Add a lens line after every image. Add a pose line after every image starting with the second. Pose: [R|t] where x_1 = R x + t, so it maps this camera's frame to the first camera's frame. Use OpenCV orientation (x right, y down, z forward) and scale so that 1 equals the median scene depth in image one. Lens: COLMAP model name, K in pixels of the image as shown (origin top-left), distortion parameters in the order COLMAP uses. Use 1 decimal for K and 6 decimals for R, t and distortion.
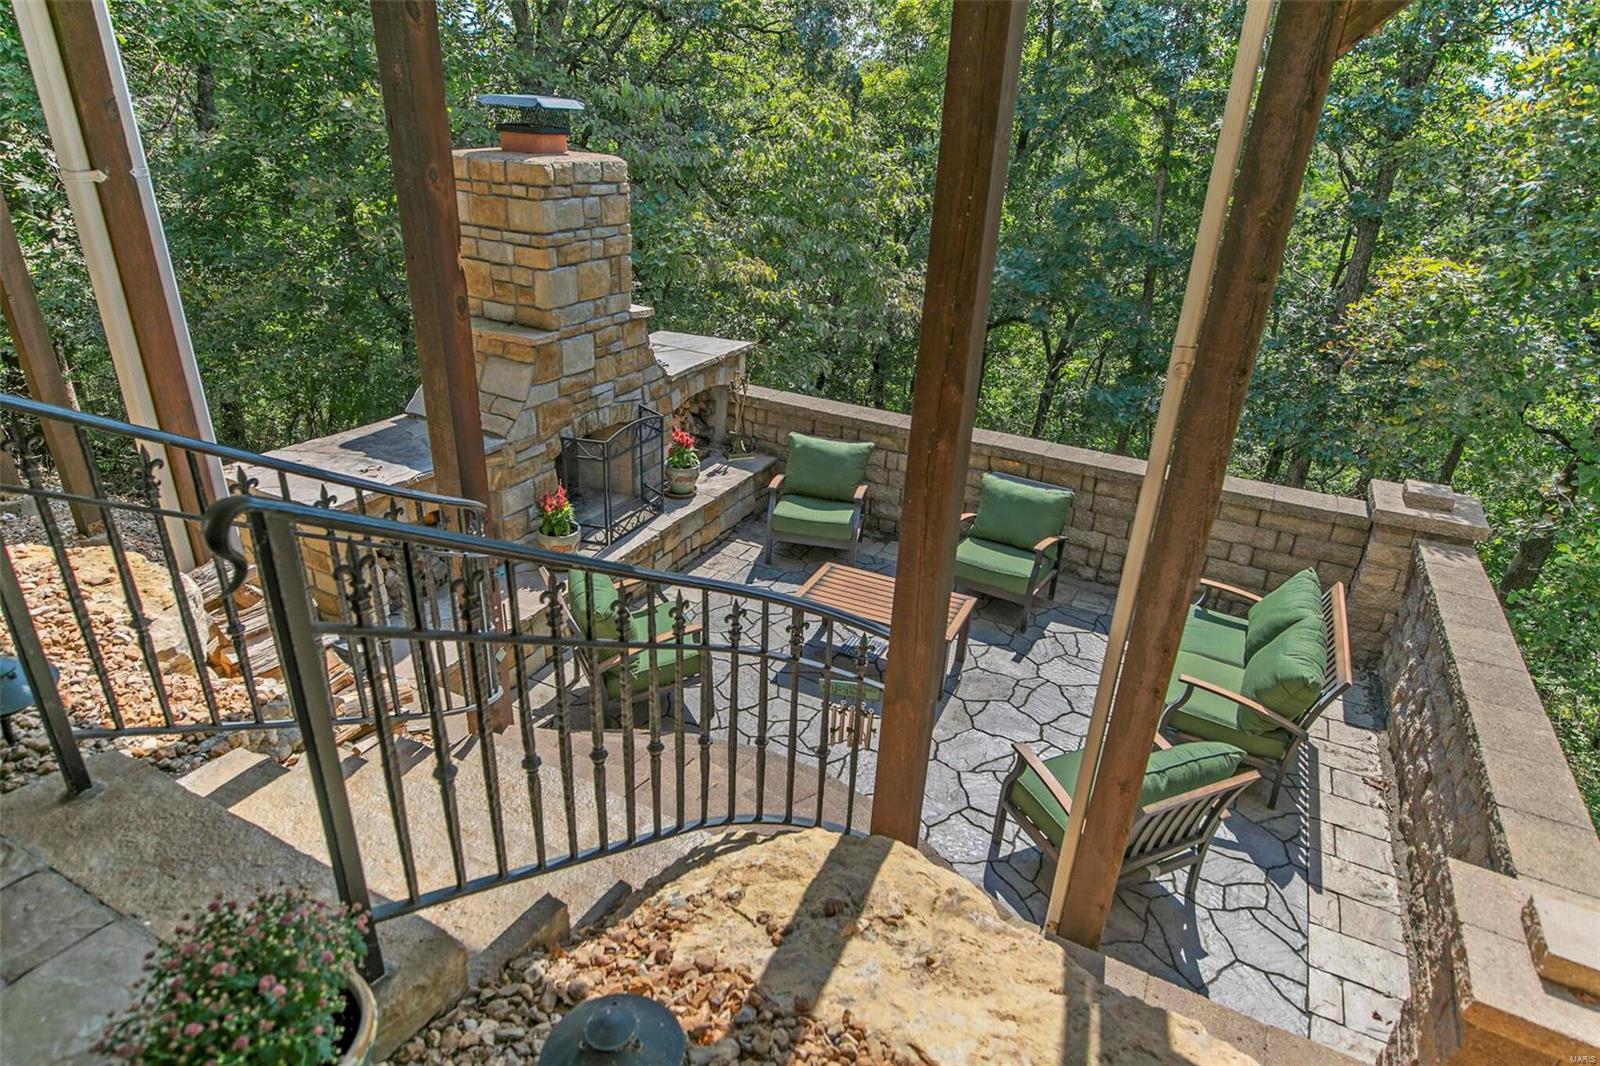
lens RADIAL K [[904.6, 0, 798.9], [0, 904.6, 534.6], [0, 0, 1]] dist [0.000818, 0.000040]
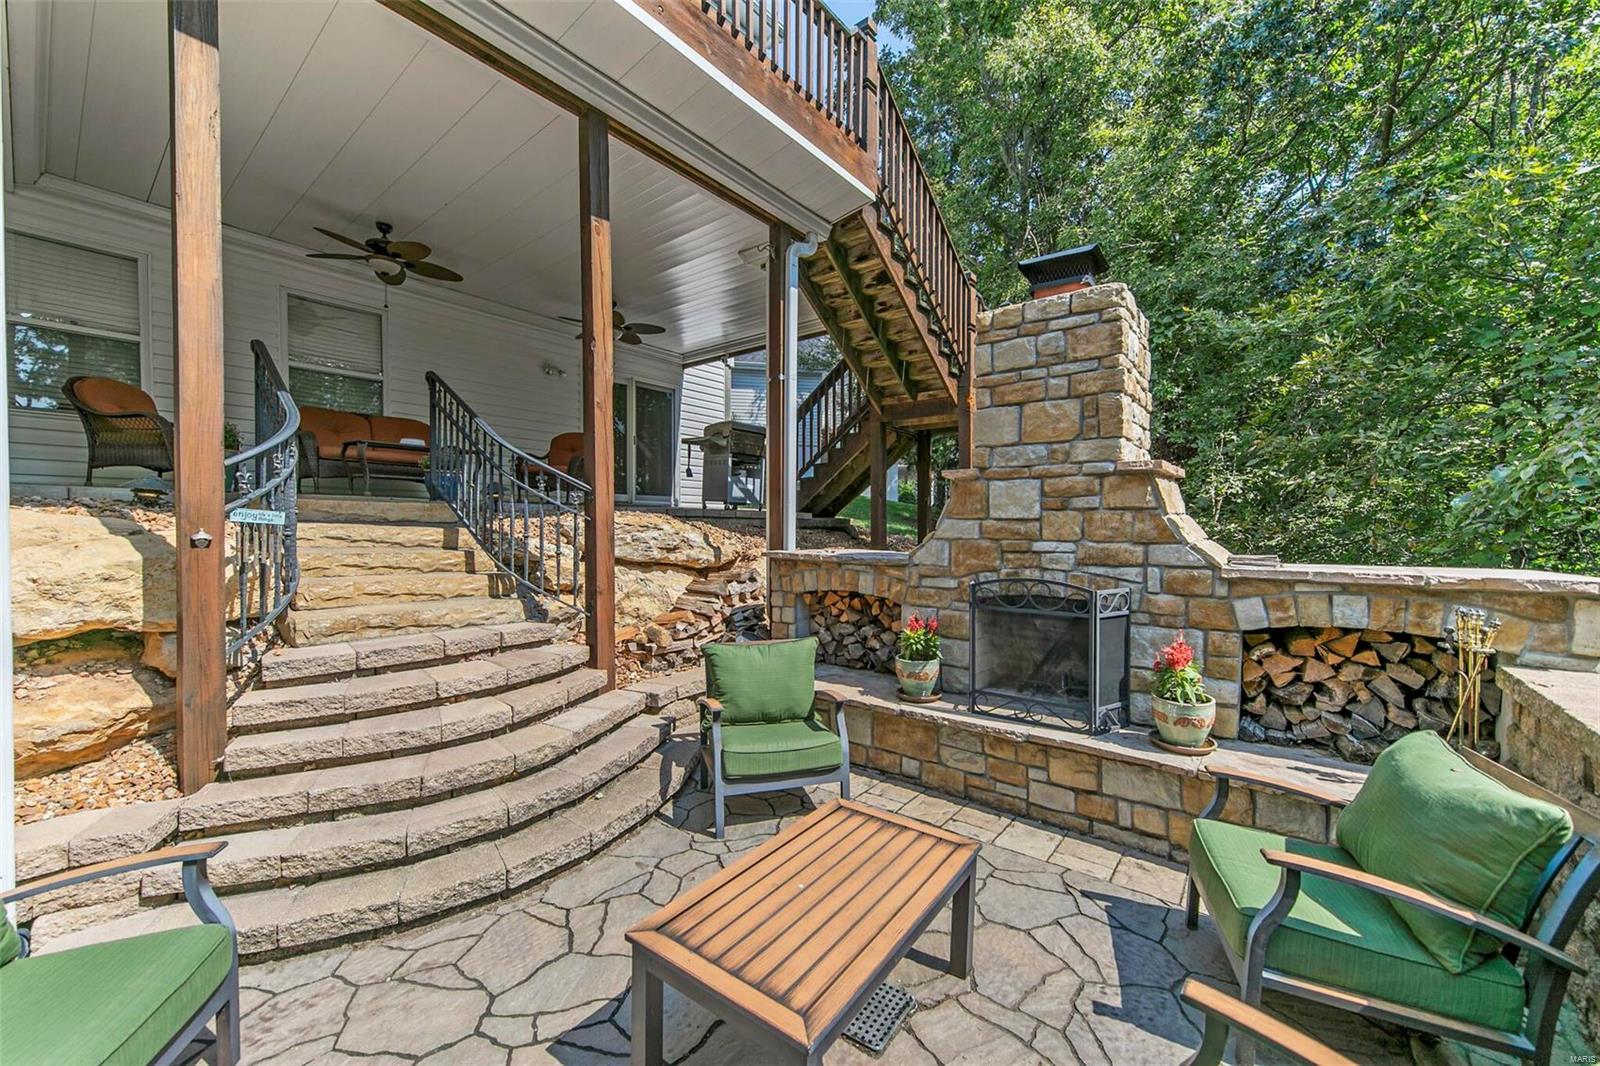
lens RADIAL K [[605.4, 0, 799.4], [0, 605.4, 531.1], [0, 0, 1]] dist [0.001881, 0.000048]
pose [[-0.189239, -0.033744, -0.981351, 0.399831], [-0.427444, 0.902580, 0.051391, -0.106964], [0.884014, 0.429198, -0.185227, 0.927895]]
